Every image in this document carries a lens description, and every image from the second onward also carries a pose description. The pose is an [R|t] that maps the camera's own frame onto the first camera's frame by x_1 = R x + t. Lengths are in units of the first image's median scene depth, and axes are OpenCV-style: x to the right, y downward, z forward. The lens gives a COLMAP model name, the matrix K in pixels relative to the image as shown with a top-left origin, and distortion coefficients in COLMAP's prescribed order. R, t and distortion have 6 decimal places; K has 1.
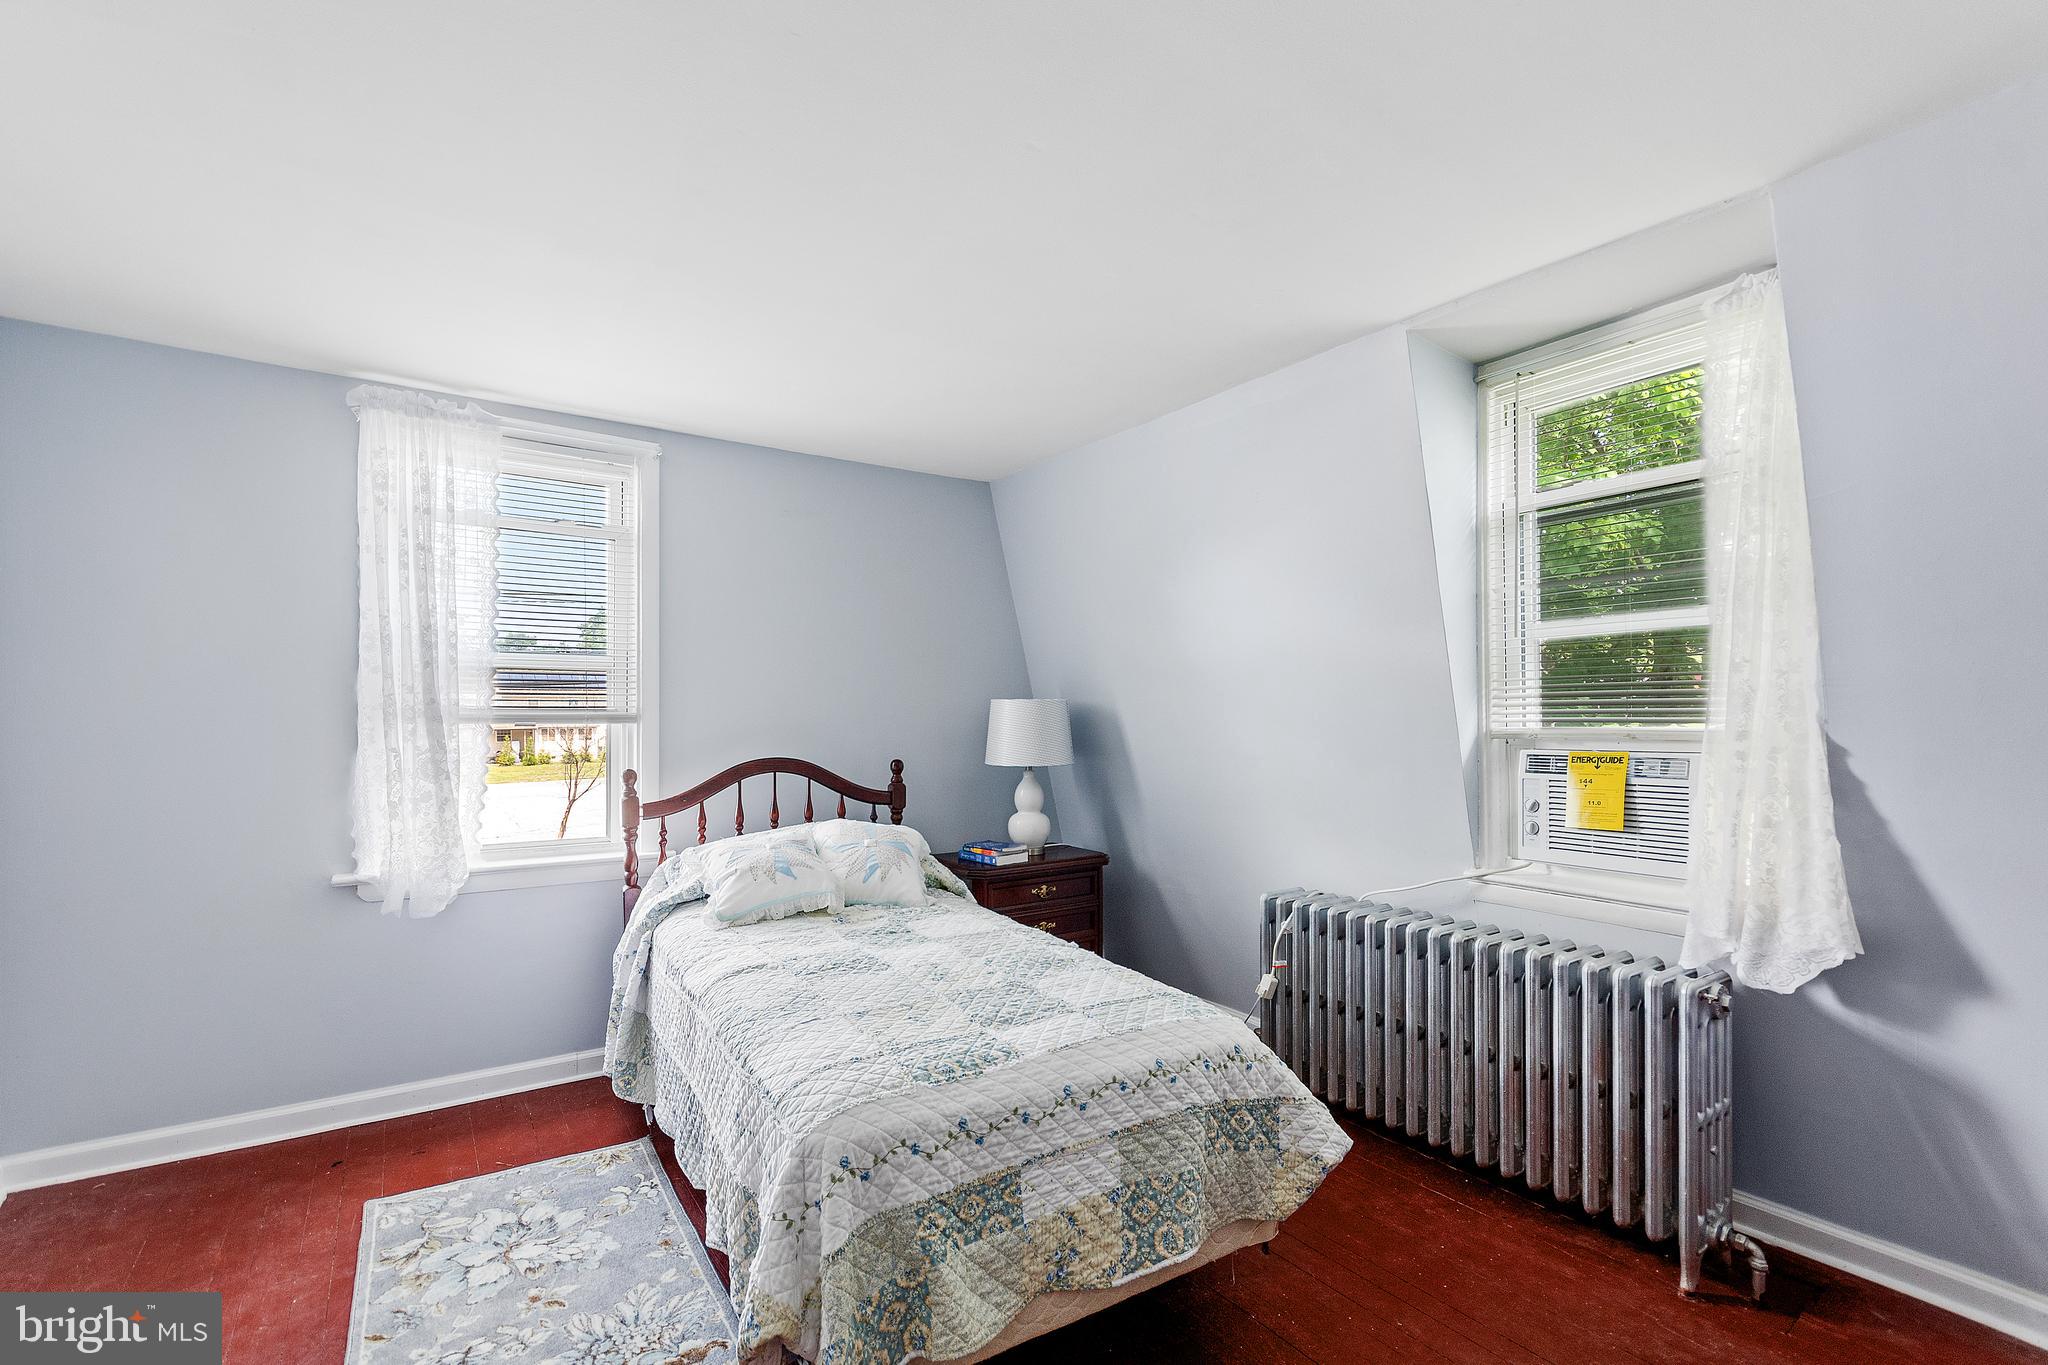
lens RADIAL K [[911.9, 0, 1024.0], [0, 911.9, 699.8], [0, 0, 1]] dist [0.006837, 0.000845]
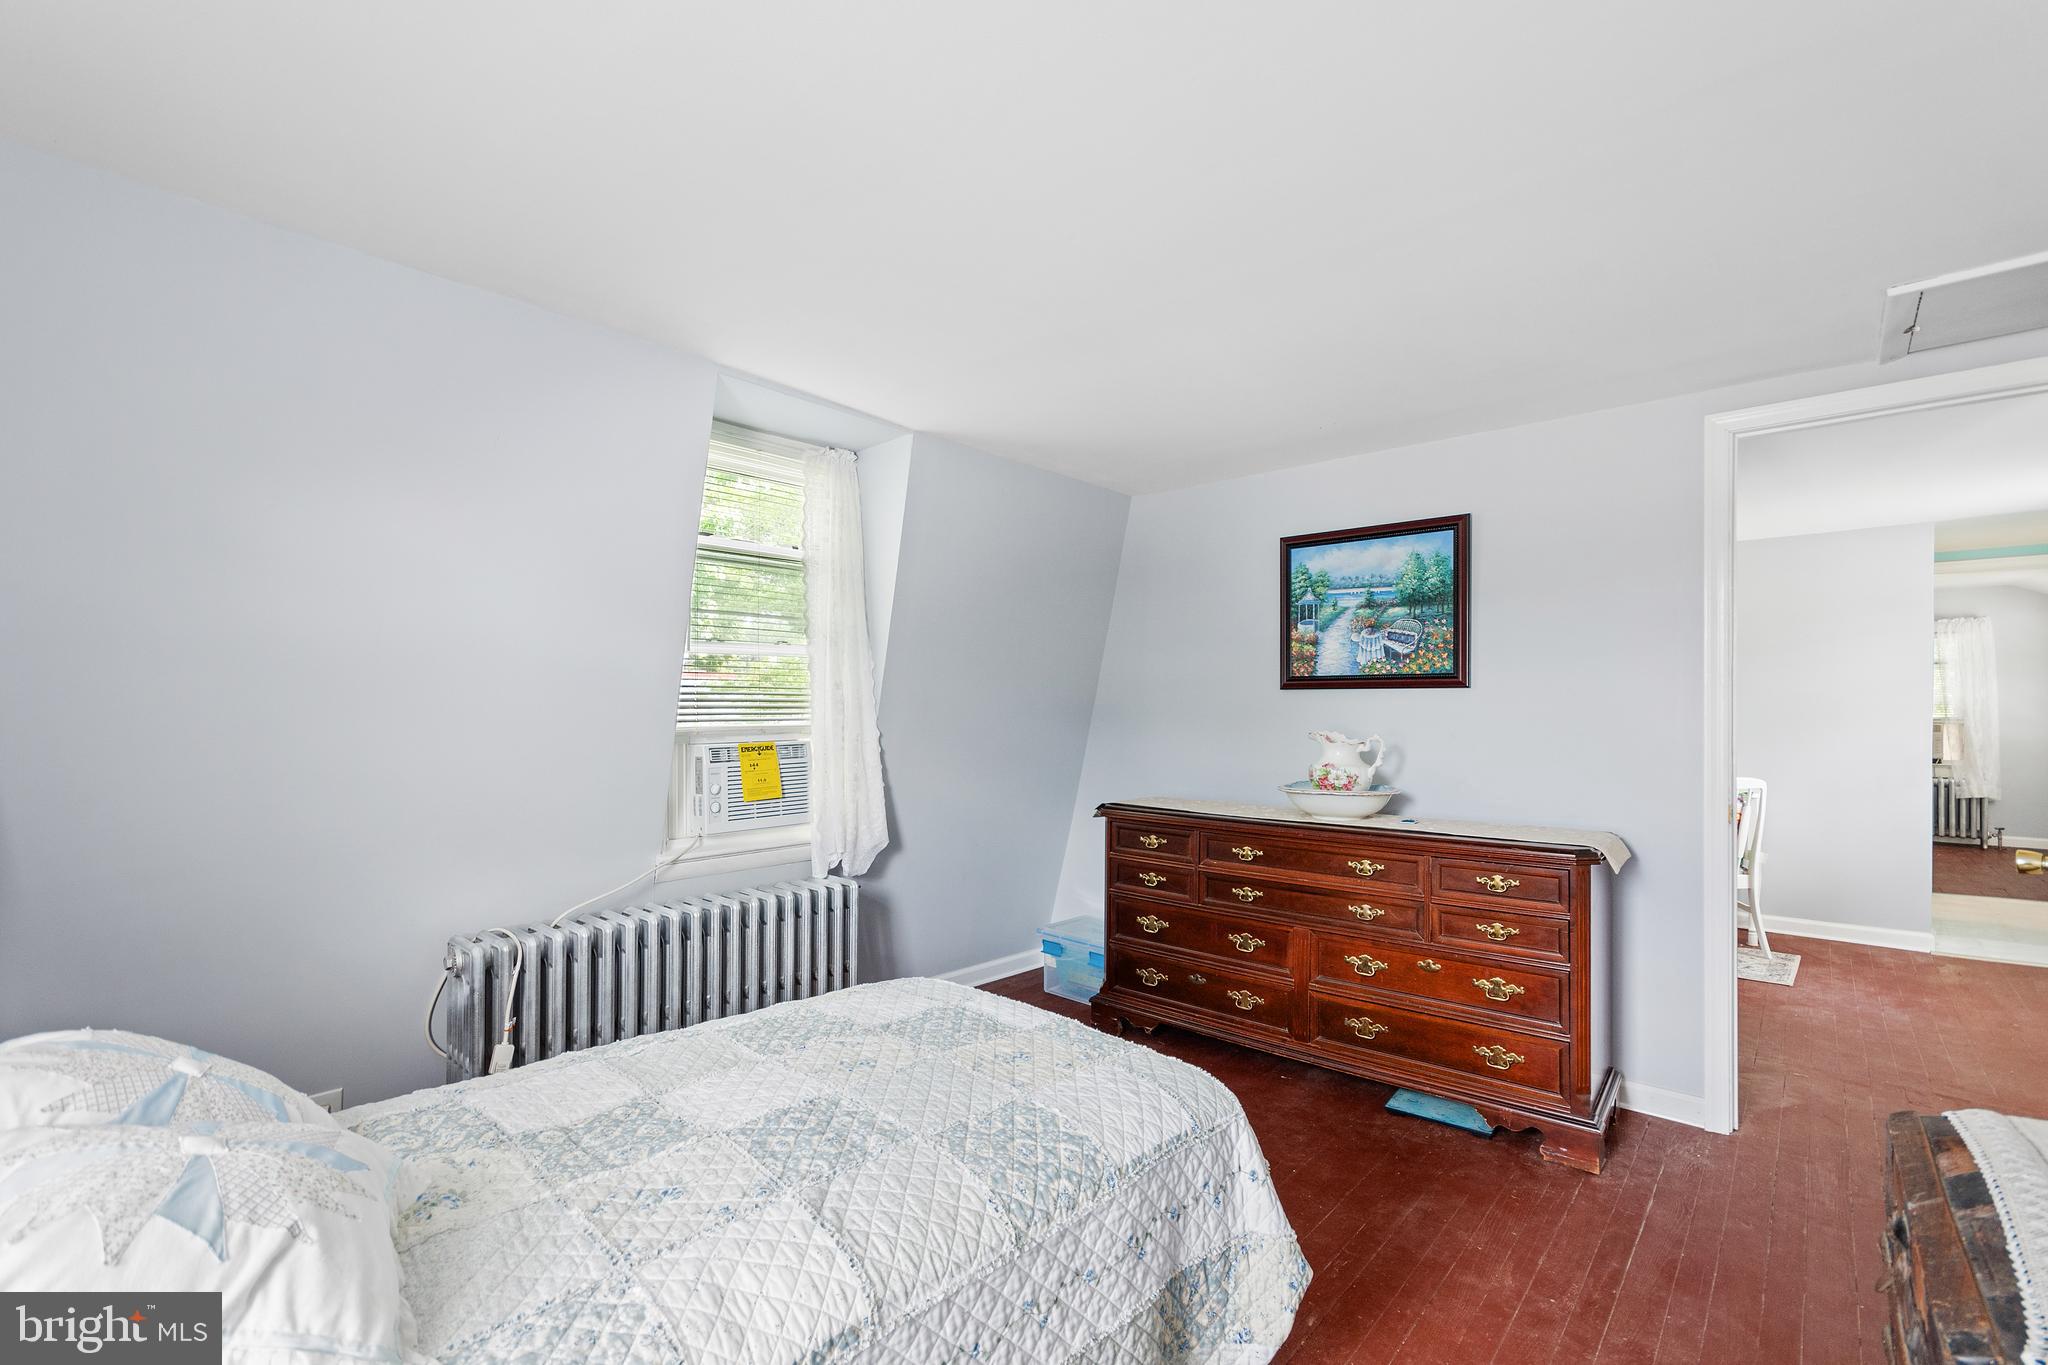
lens RADIAL K [[911.9, 0, 1027.9], [0, 911.9, 699.7], [0, 0, 1]] dist [0.006837, 0.000845]
pose [[-0.266387, 0.015367, 0.963744, -0.602040], [-0.011523, 0.999751, -0.019126, 0.011276], [-0.963797, -0.016200, -0.266143, 0.754943]]
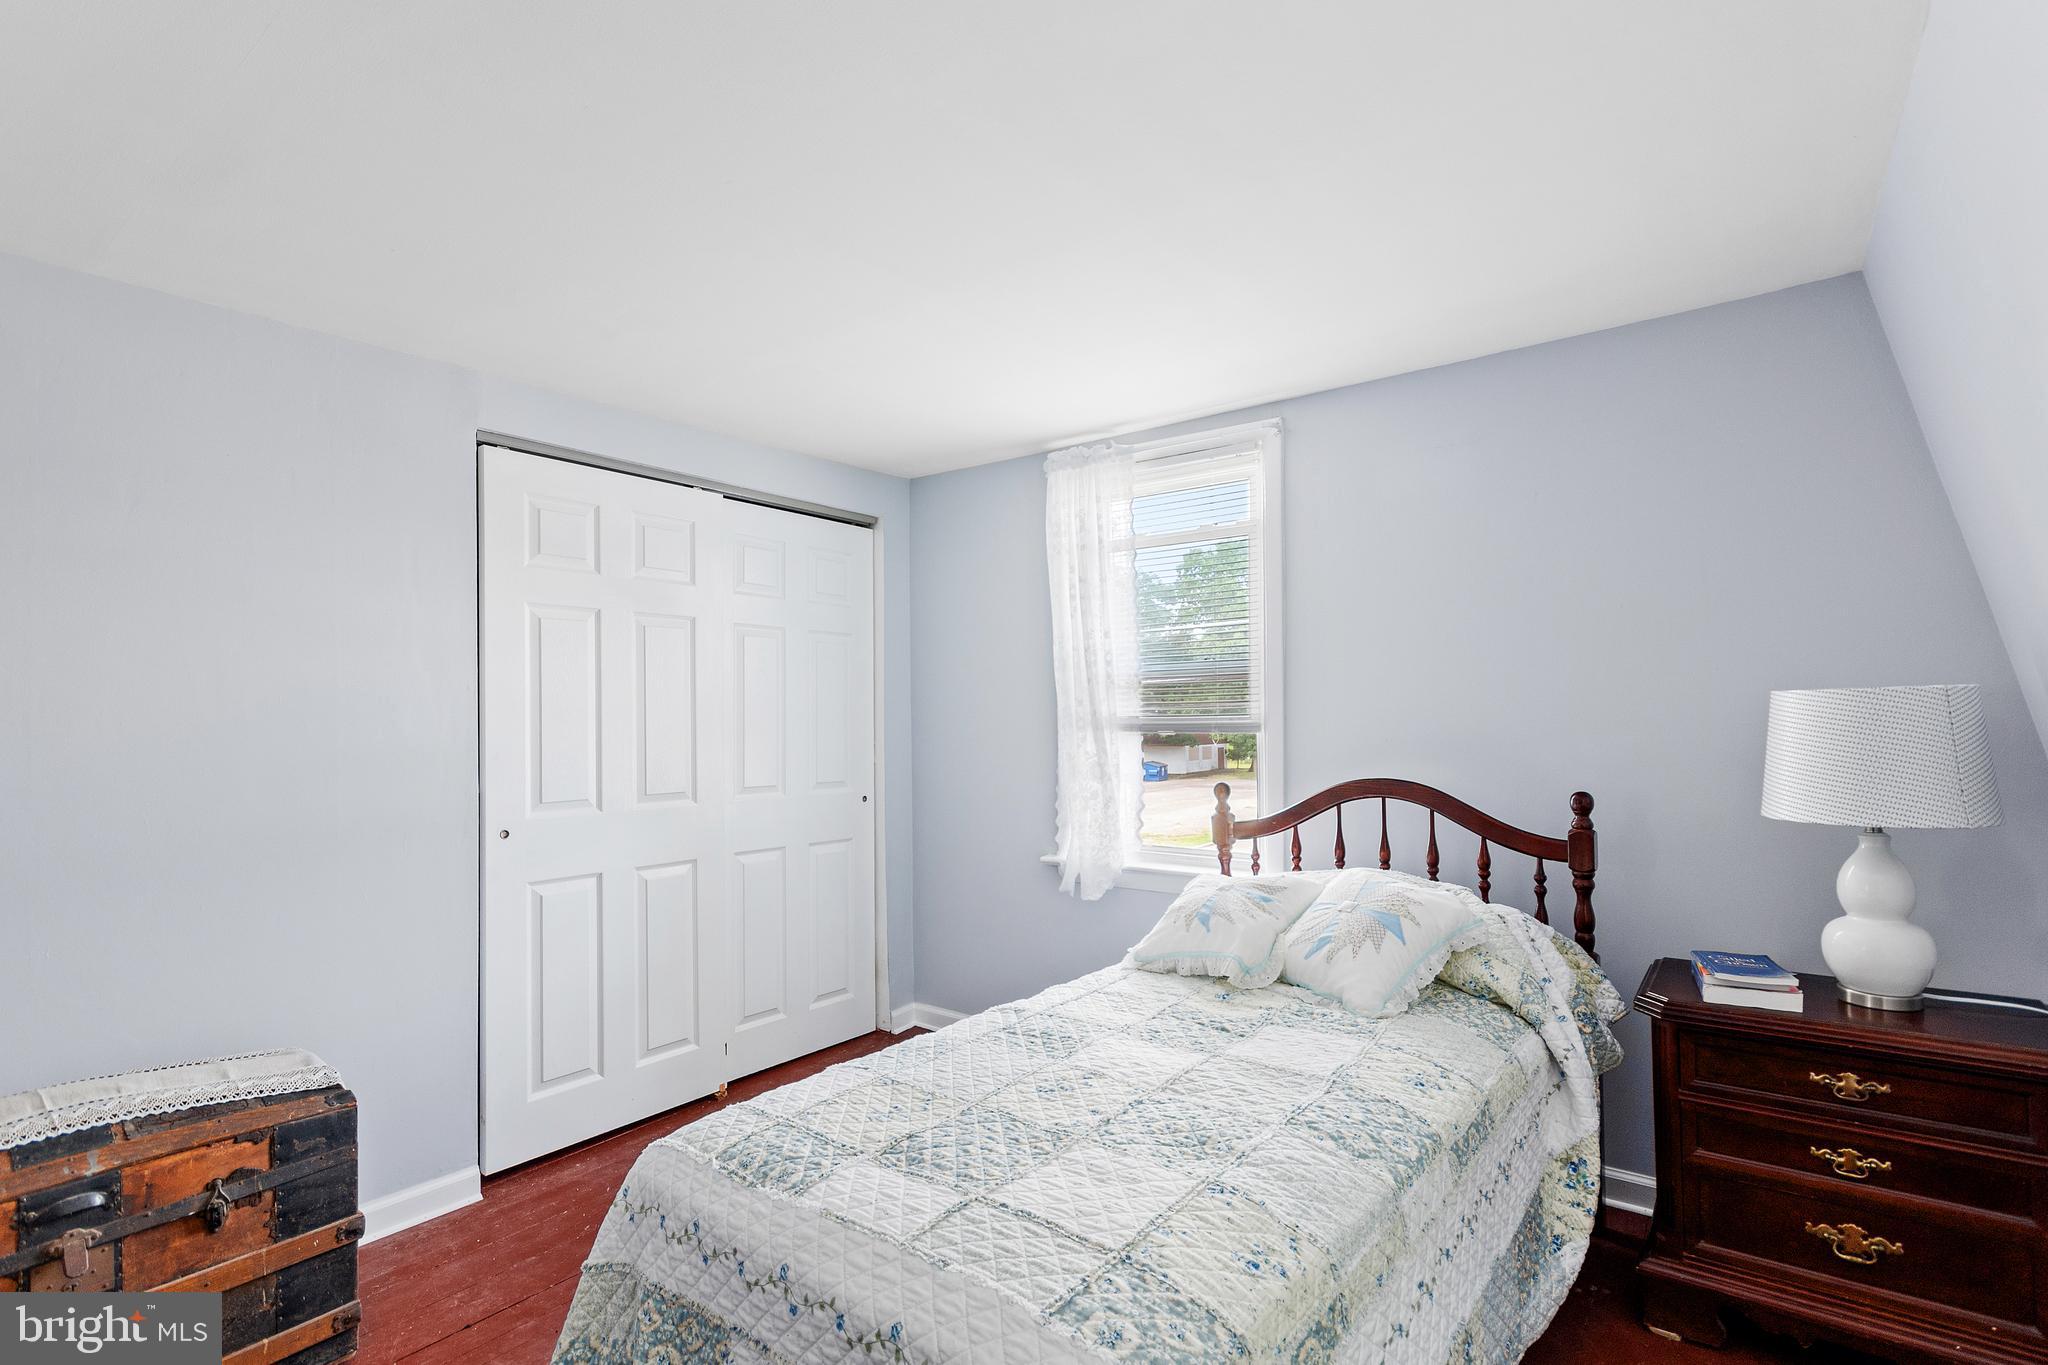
lens RADIAL K [[963.9, 0, 1018.1], [0, 963.9, 692.5], [0, 0, 1]] dist [0.002746, -0.000149]
pose [[0.323706, -0.028031, -0.945742, 0.450957], [0.026940, 0.999429, -0.020401, -0.000645], [0.945774, -0.018874, 0.324276, 0.510056]]
